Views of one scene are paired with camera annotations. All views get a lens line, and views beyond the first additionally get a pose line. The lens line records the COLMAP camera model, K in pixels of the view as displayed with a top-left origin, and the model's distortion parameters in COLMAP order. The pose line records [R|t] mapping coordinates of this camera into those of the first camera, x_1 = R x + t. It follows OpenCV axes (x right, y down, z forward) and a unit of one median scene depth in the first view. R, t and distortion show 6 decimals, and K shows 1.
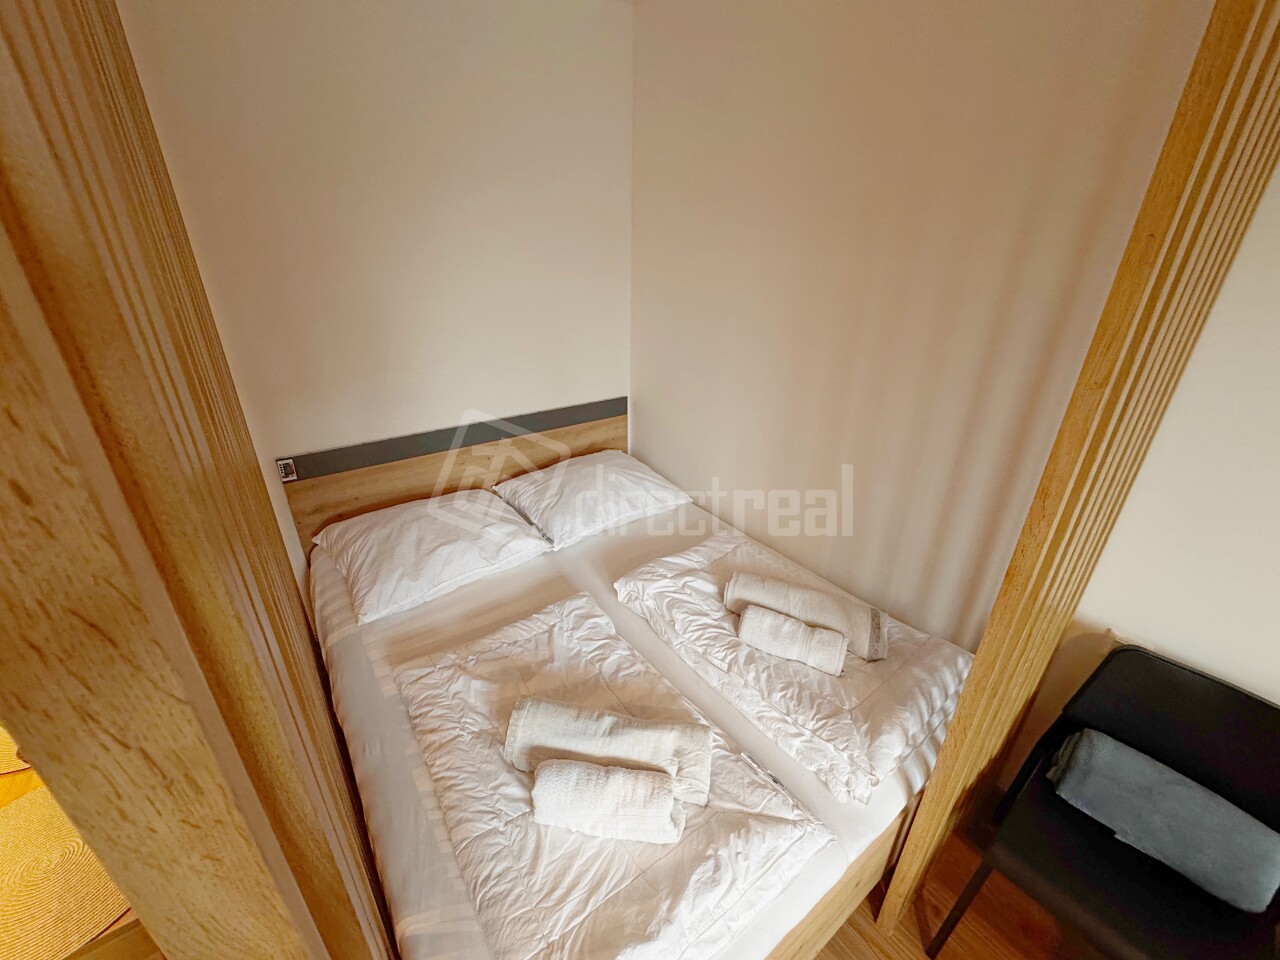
lens RADIAL K [[513.8, 0, 638.4], [0, 513.8, 480.2], [0, 0, 1]] dist [-0.003089, 0.000280]
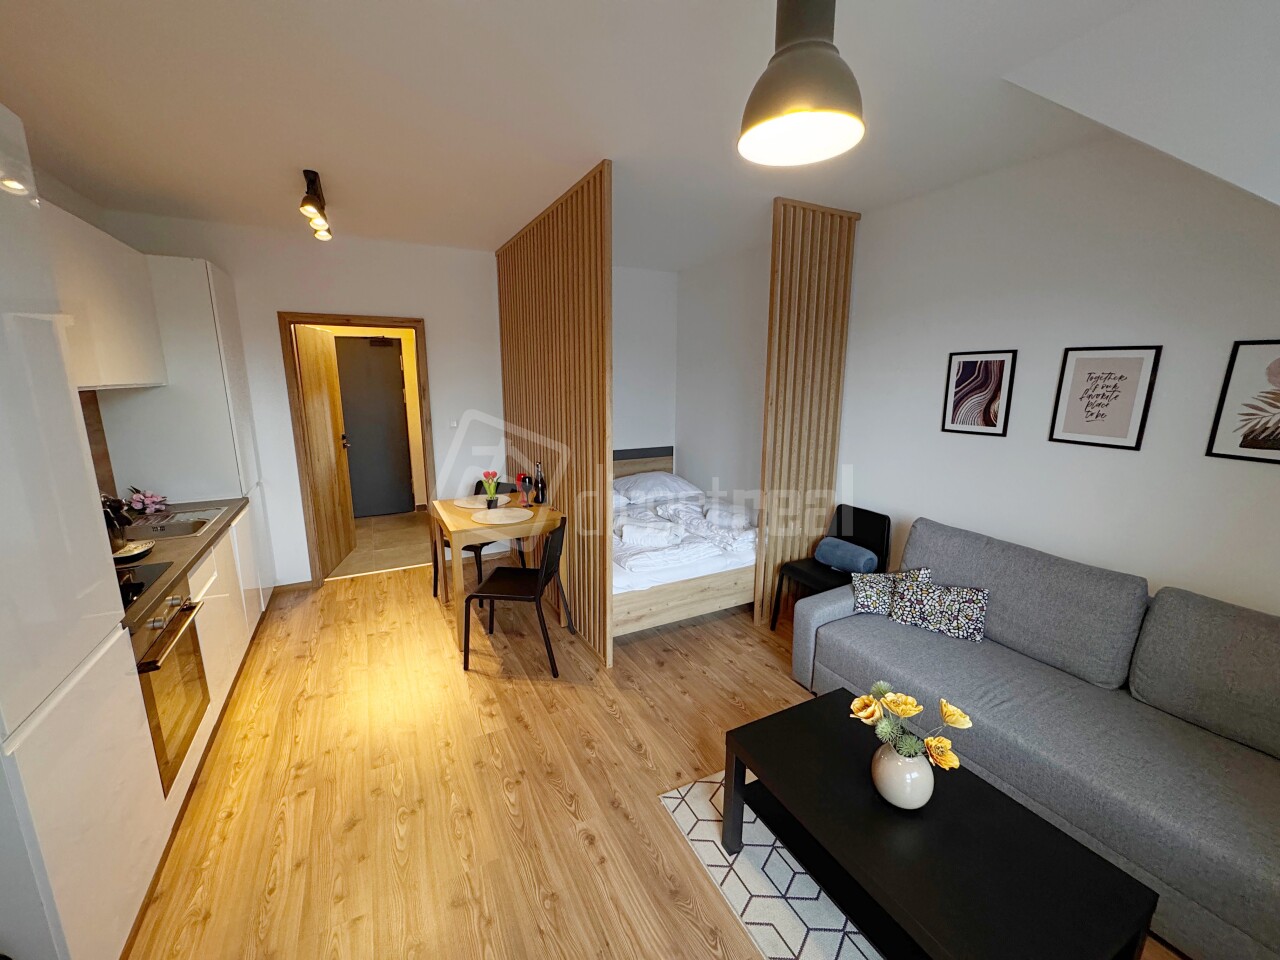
lens RADIAL K [[511.2, 0, 639.4], [0, 511.2, 479.8], [0, 0, 1]] dist [-0.003809, 0.000045]
pose [[0.989153, 0.020572, -0.145440, 0.192498], [-0.052526, 0.974213, -0.219430, 0.551103], [0.137175, 0.224689, 0.964727, -1.158141]]
